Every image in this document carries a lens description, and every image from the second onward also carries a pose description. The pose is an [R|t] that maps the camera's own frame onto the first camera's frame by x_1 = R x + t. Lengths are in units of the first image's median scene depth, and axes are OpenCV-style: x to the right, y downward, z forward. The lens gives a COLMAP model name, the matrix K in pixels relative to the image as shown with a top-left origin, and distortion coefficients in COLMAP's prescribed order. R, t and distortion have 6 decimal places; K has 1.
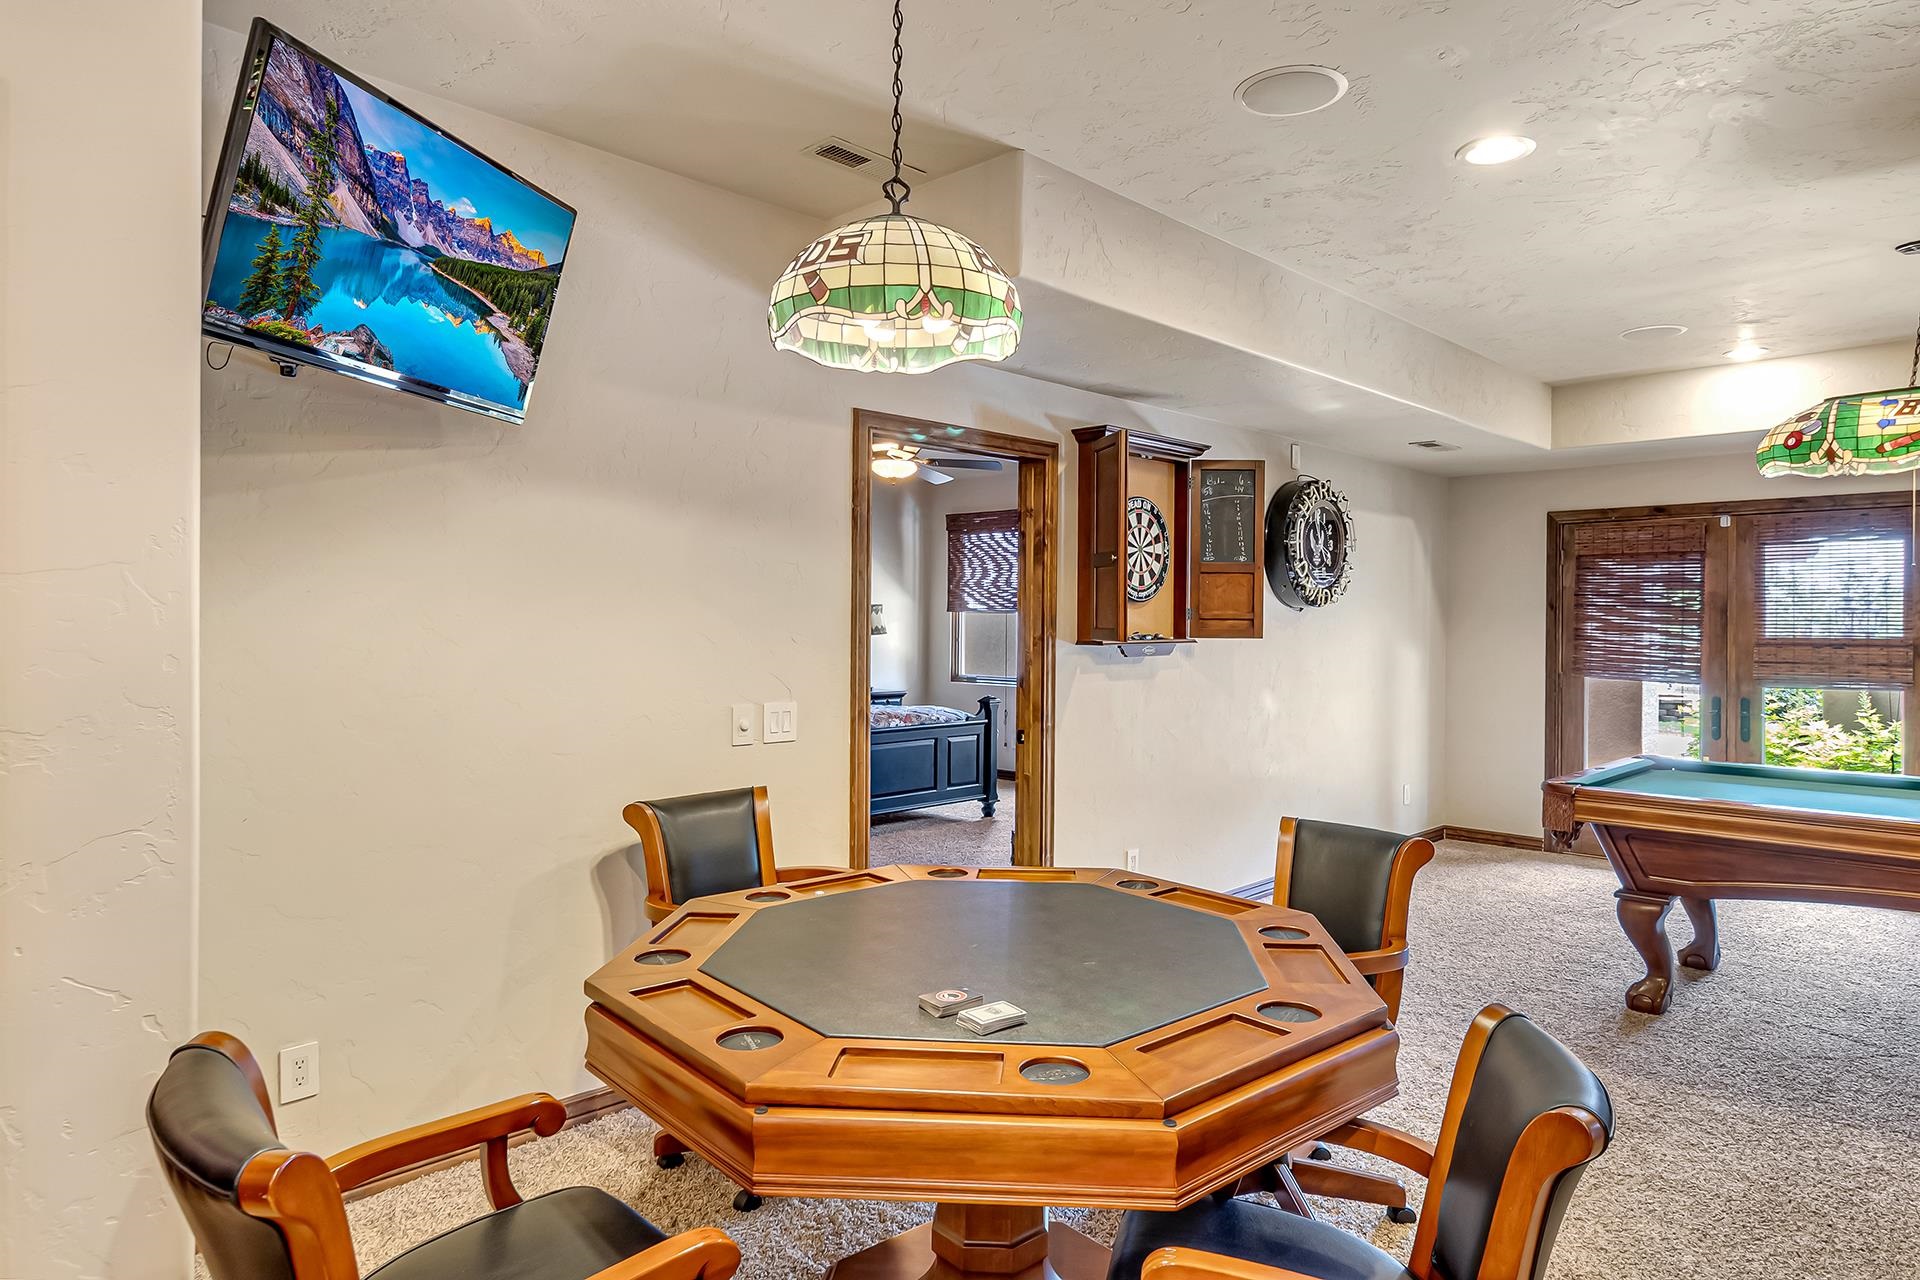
lens RADIAL K [[1123.1, 0, 948.2], [0, 1123.1, 639.8], [0, 0, 1]] dist [0.003924, -0.000138]
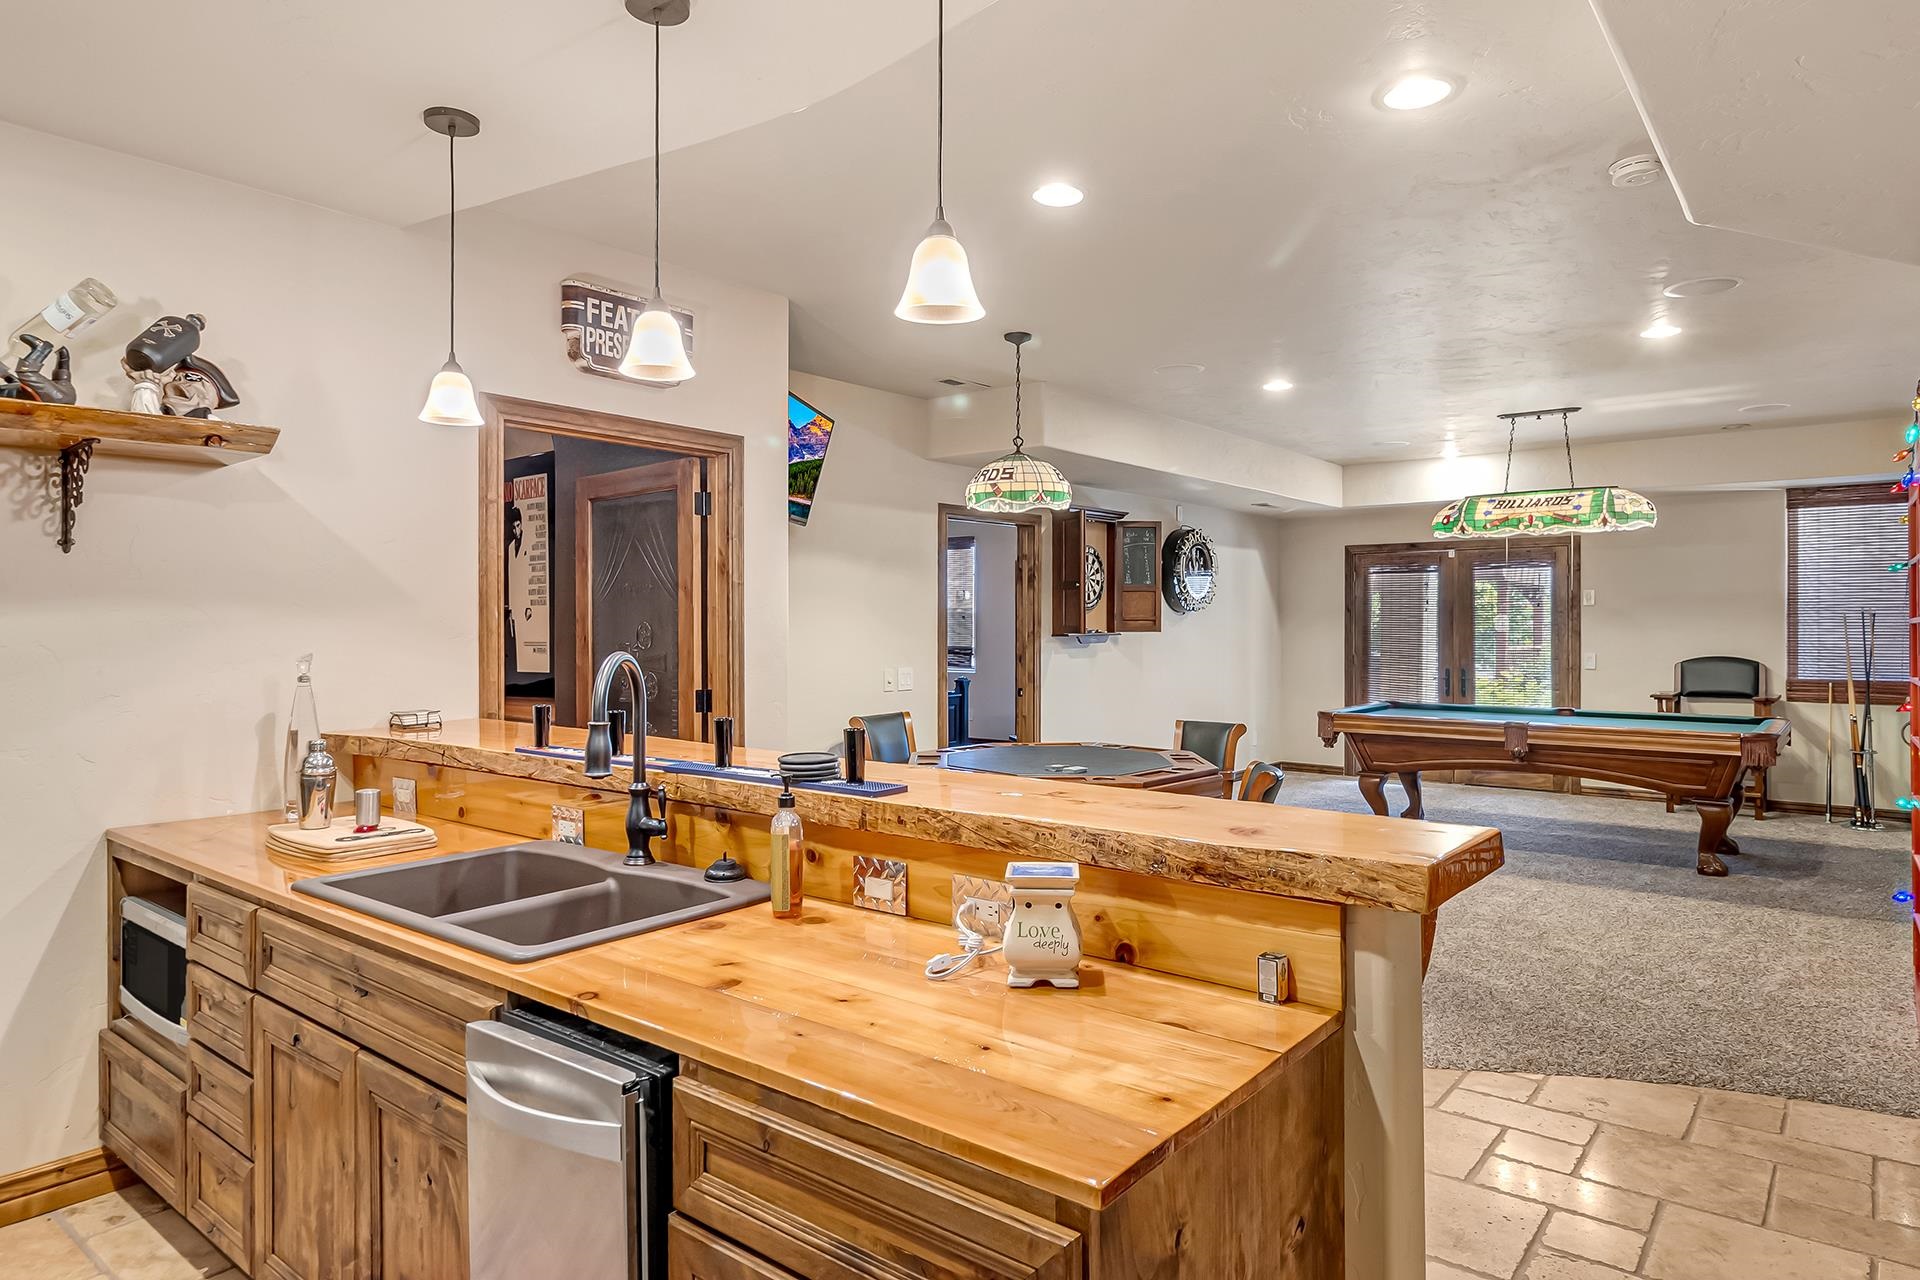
lens RADIAL K [[1123.1, 0, 969.8], [0, 1123.1, 634.8], [0, 0, 1]] dist [0.003924, -0.000138]
pose [[0.993124, -0.008461, 0.116763, -0.188601], [0.009038, 0.999949, -0.004412, 0.007761], [-0.116720, 0.005437, 0.993150, -0.590824]]
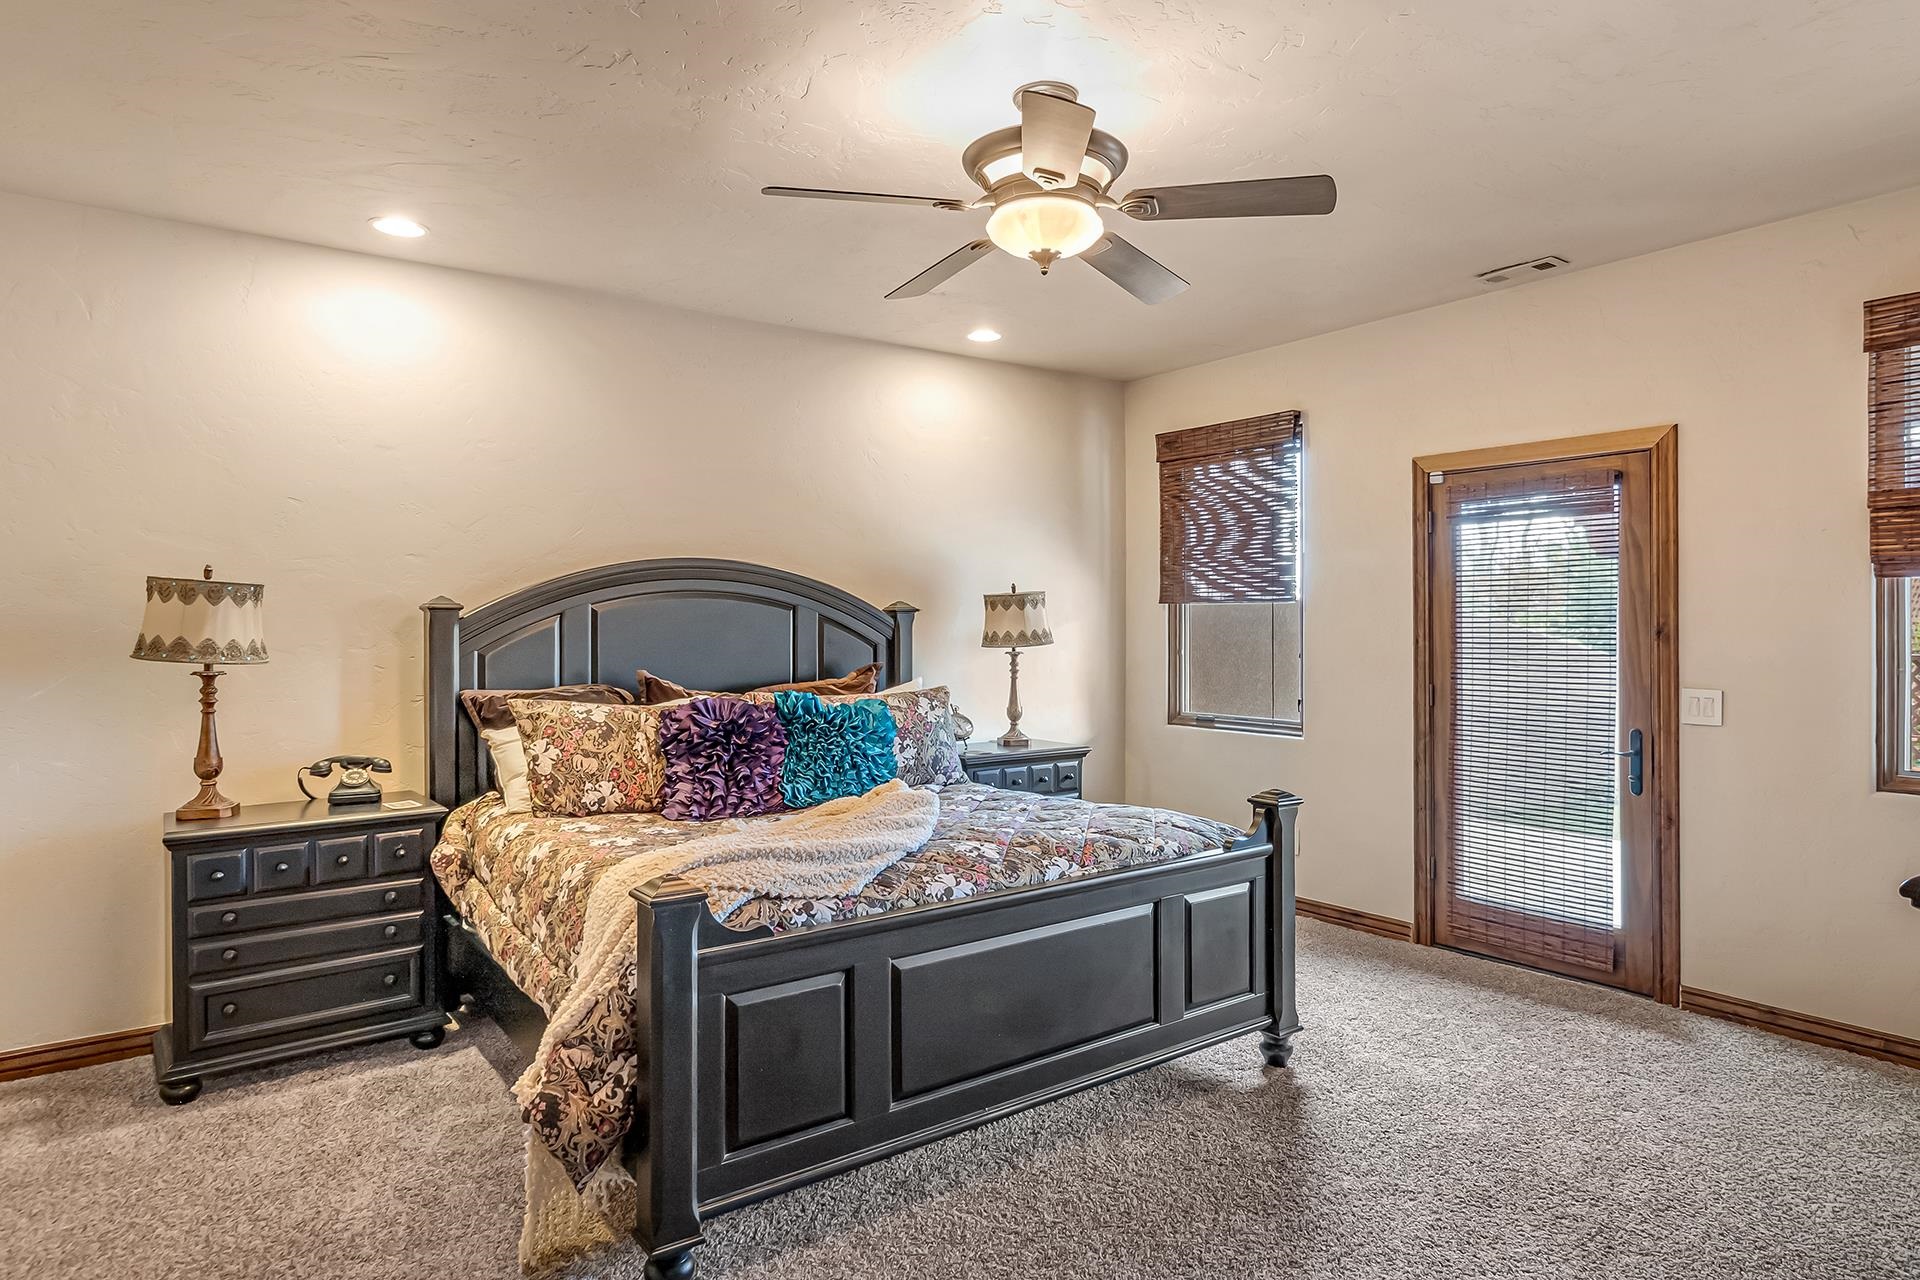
lens RADIAL K [[1123.1, 0, 964.1], [0, 1123.1, 631.4], [0, 0, 1]] dist [0.003924, -0.000138]
pose [[0.988843, -0.019728, -0.147647, -0.013986], [0.019285, 0.999804, -0.004434, -0.010255], [0.147705, 0.001538, 0.989030, 0.441563]]
